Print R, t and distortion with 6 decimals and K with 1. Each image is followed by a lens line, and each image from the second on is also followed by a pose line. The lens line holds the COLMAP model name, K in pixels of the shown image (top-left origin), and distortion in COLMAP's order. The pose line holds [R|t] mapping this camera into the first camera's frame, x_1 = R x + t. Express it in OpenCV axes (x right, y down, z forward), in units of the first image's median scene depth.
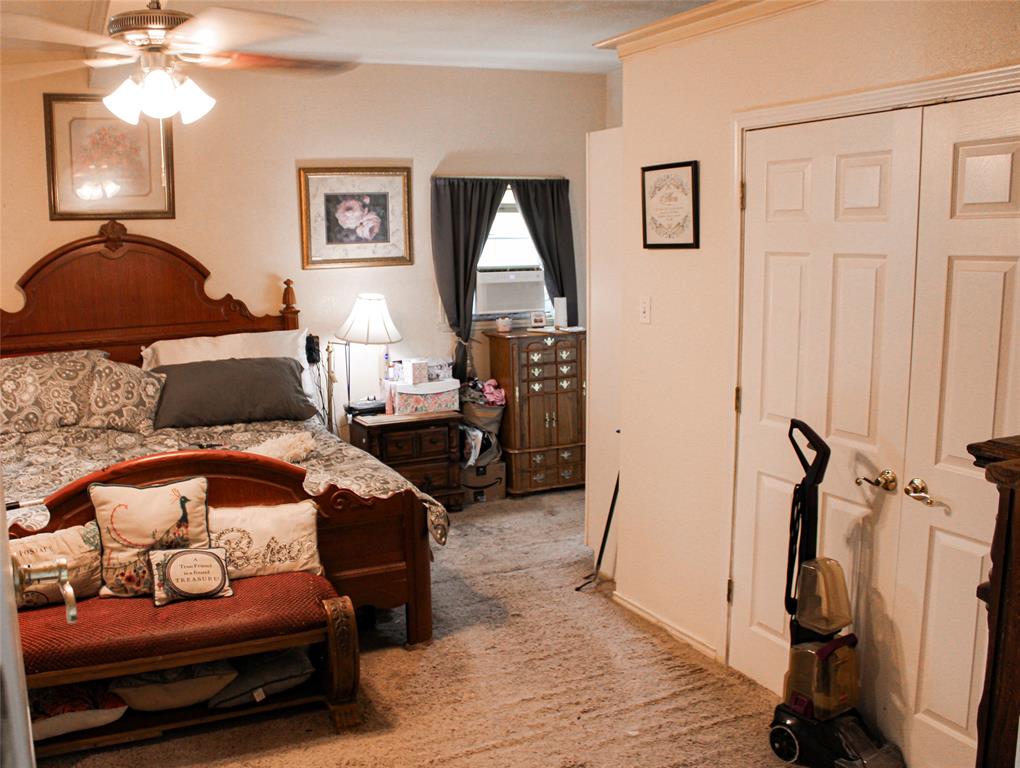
lens RADIAL K [[976.1, 0, 510.0], [0, 976.1, 384.0], [0, 0, 1]] dist [-0.014091, -0.015126]
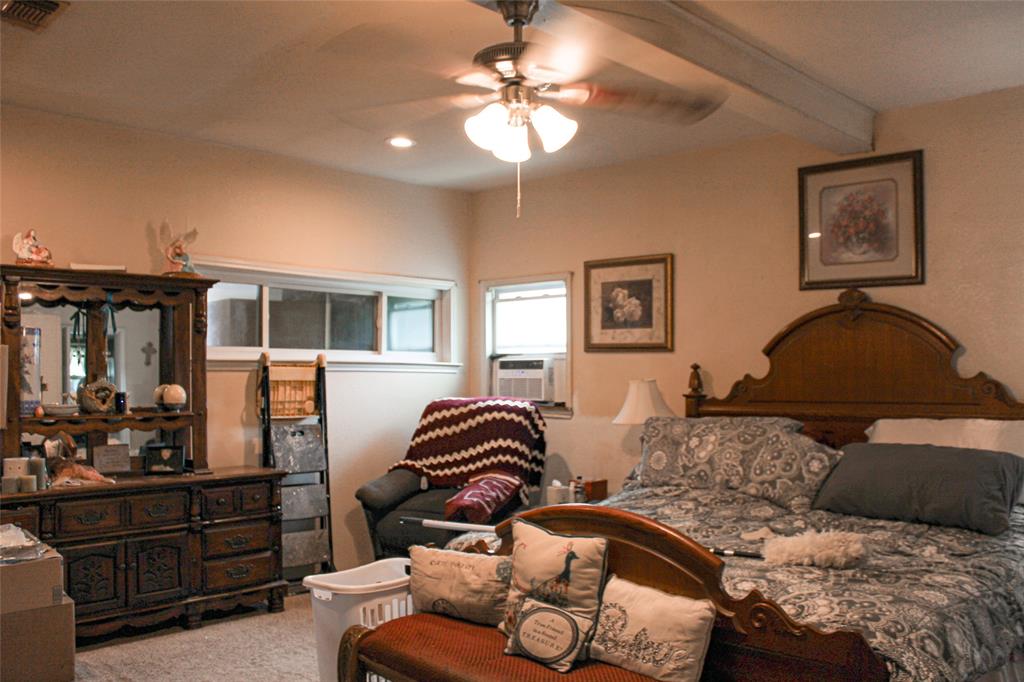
lens RADIAL K [[910.0, 0, 512.0], [0, 910.0, 351.4], [0, 0, 1]] dist [-0.076977, 0.000024]
pose [[0.373724, 0.004721, -0.927528, 0.313156], [-0.148503, 0.987392, -0.054810, -0.011606], [0.915575, 0.158224, 0.369713, 0.430105]]
